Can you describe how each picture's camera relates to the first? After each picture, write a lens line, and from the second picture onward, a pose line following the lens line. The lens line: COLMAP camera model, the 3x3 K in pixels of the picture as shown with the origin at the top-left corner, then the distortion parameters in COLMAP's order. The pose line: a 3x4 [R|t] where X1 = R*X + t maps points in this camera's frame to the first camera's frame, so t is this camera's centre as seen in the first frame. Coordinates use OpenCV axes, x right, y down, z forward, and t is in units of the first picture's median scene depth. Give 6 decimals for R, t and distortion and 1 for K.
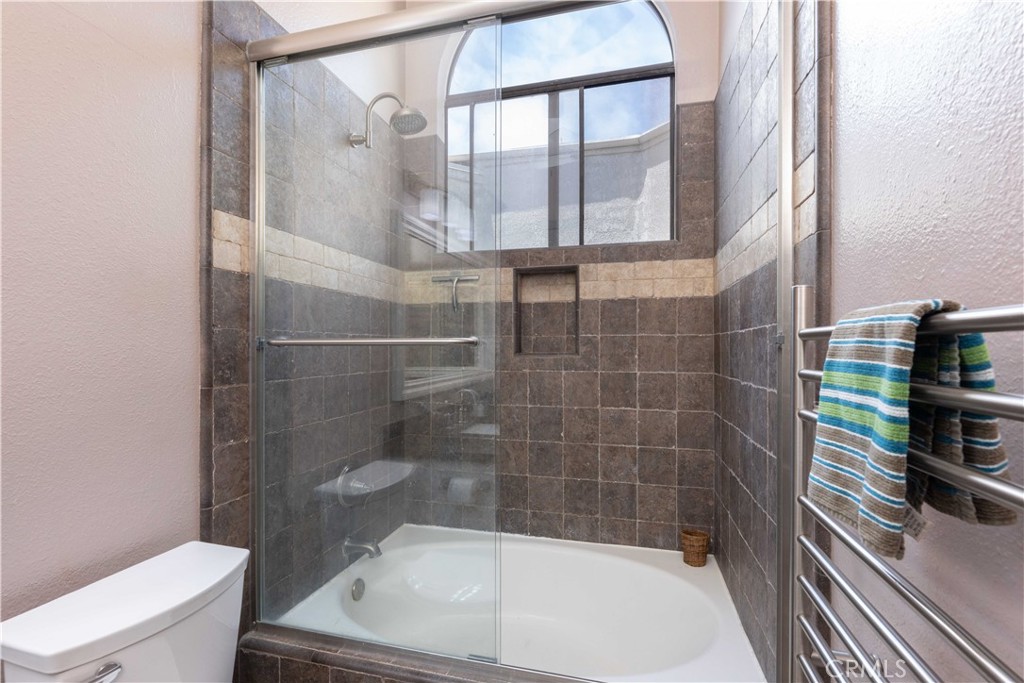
lens RADIAL K [[483.0, 0, 509.2], [0, 483.0, 350.2], [0, 0, 1]] dist [-0.016282, -0.000390]
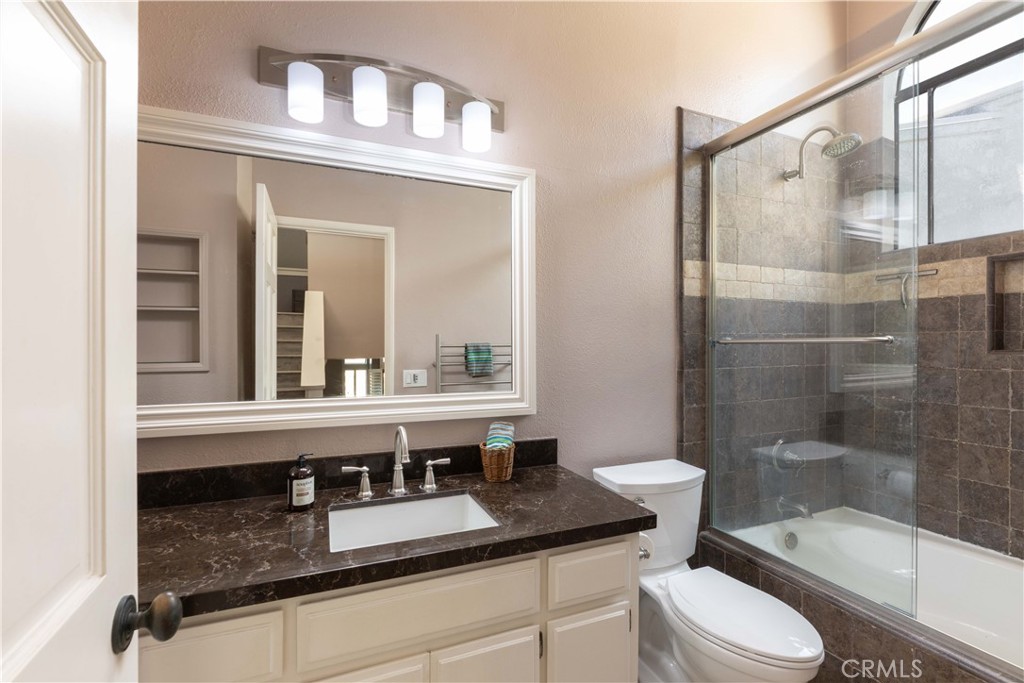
lens RADIAL K [[455.2, 0, 511.7], [0, 455.2, 345.1], [0, 0, 1]] dist [0.015058, -0.000470]
pose [[0.623905, -0.000896, -0.781500, 0.164066], [-0.000453, 0.999999, -0.001508, -0.002396], [0.781500, 0.001295, 0.623903, -0.305516]]
